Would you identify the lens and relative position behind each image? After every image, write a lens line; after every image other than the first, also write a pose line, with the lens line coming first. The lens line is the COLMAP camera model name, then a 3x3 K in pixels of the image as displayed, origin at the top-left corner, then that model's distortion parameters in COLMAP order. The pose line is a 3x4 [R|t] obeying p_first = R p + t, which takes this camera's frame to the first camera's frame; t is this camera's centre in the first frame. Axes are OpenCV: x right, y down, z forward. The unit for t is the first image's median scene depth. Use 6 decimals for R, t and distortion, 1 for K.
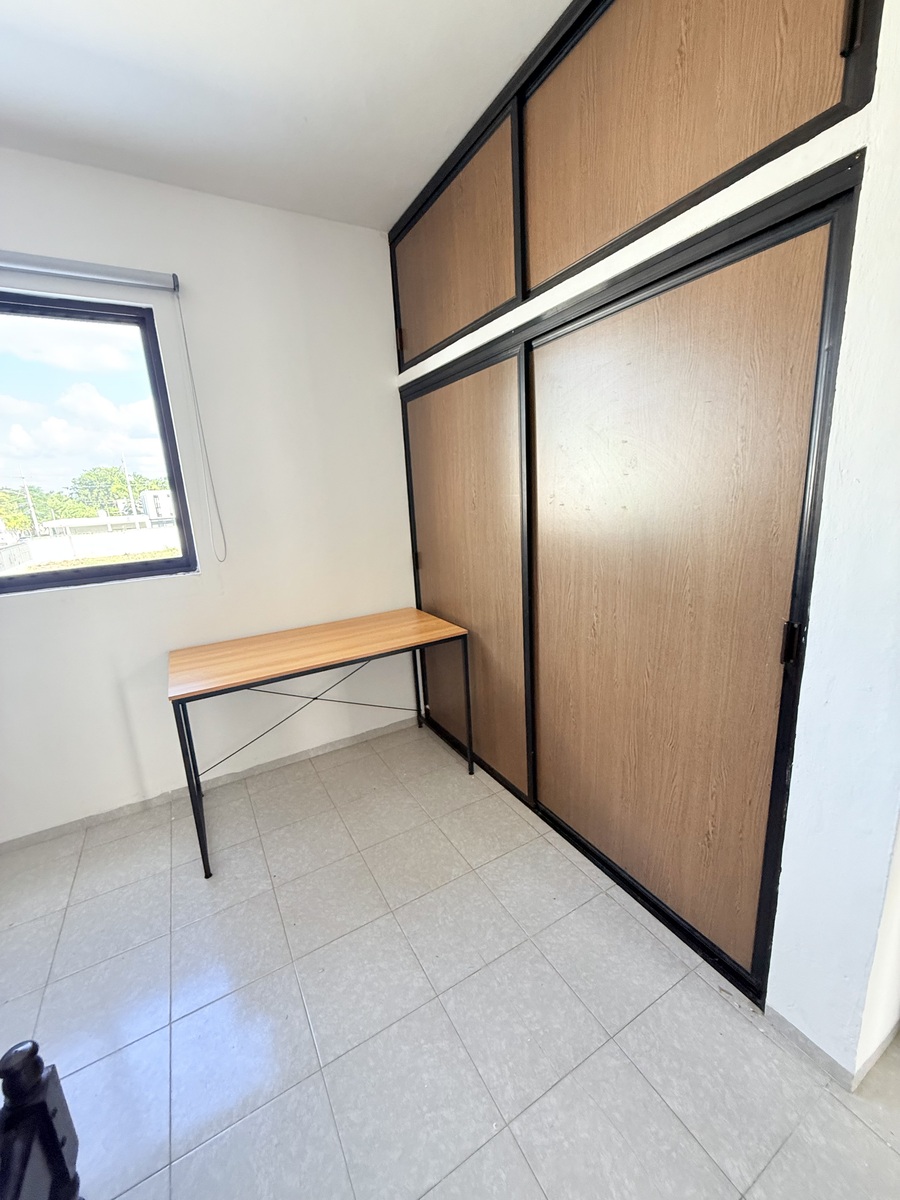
lens RADIAL K [[479.4, 0, 471.3], [0, 479.4, 595.6], [0, 0, 1]] dist [-0.000617, 0.000205]
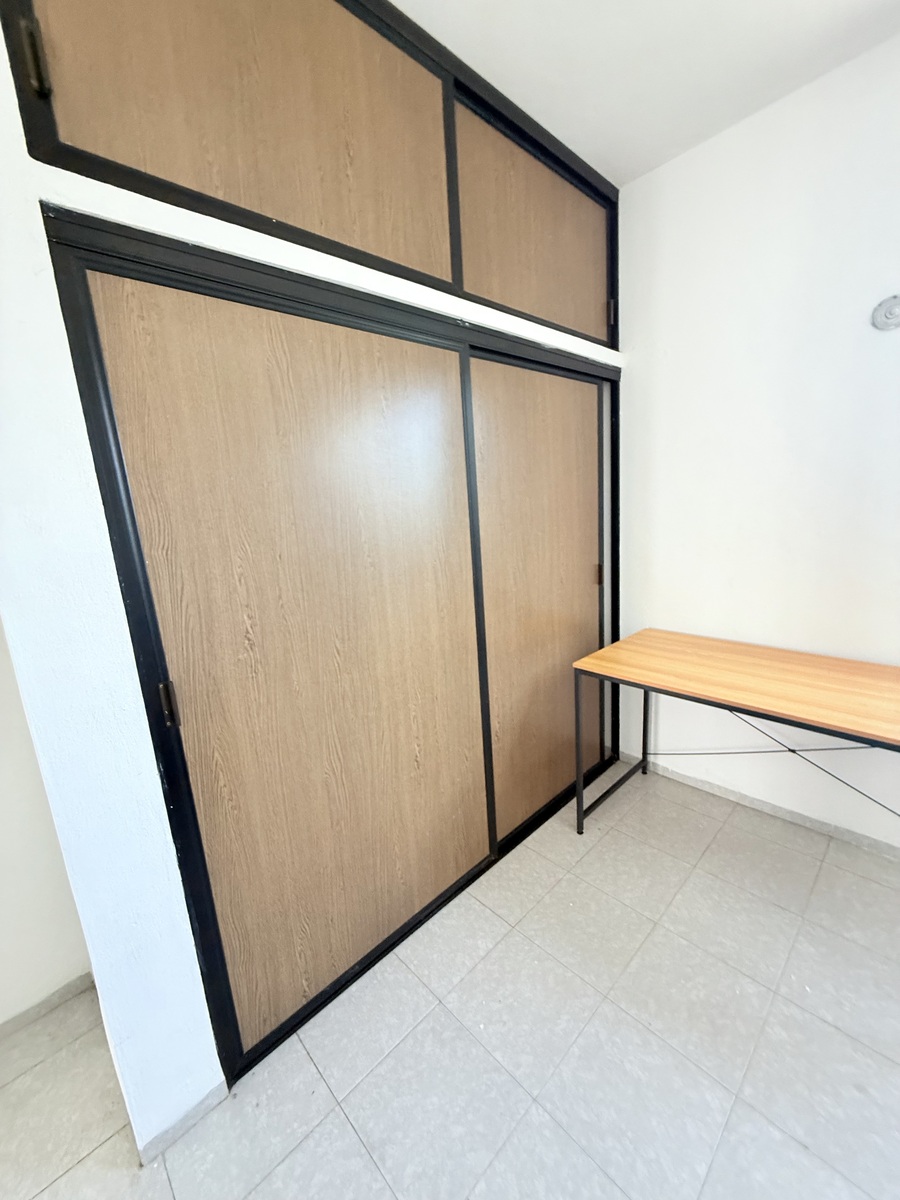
lens RADIAL K [[479.4, 0, 452.0], [0, 479.4, 589.9], [0, 0, 1]] dist [-0.000617, 0.000205]
pose [[-0.223695, -0.145688, 0.963709, -0.501847], [0.265589, 0.942237, 0.204090, -0.064501], [-0.937776, 0.301604, -0.172081, 0.949305]]
